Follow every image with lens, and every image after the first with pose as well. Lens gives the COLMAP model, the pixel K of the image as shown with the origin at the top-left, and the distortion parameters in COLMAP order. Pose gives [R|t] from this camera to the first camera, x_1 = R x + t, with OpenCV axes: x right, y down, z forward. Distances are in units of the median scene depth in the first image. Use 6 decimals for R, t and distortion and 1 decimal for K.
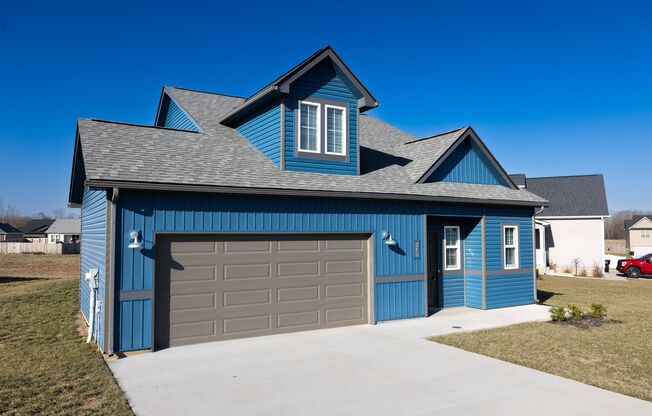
lens RADIAL K [[474.2, 0, 338.2], [0, 474.2, 208.7], [0, 0, 1]] dist [0.003867, 0.001230]
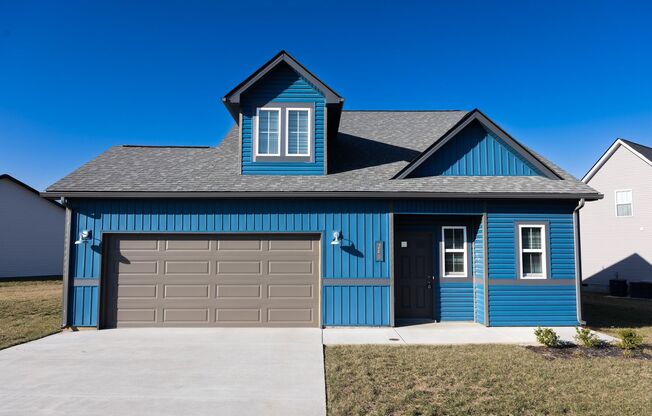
lens RADIAL K [[474.2, 0, 338.2], [0, 474.2, 208.7], [0, 0, 1]] dist [0.003867, 0.001230]
pose [[0.872500, -0.034584, -0.487388, 0.561211], [0.022533, 0.999279, -0.030569, 0.030589], [0.488094, 0.015690, 0.872650, 0.168413]]
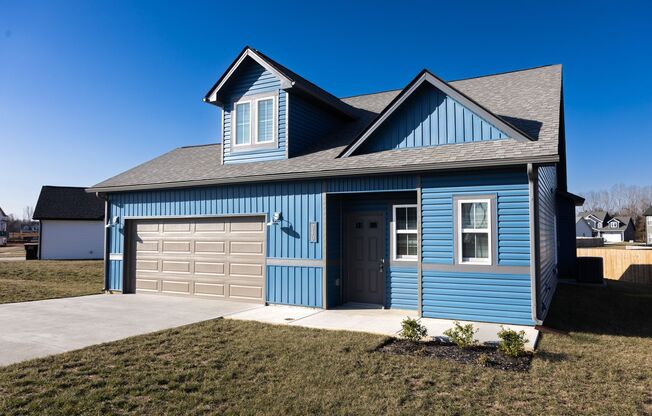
lens RADIAL K [[474.2, 0, 338.2], [0, 474.2, 208.7], [0, 0, 1]] dist [0.003867, 0.001230]
pose [[0.522038, -0.044160, -0.851778, 0.990971], [0.045286, 0.998685, -0.024021, 0.066670], [0.851719, -0.026034, 0.523351, 0.586239]]
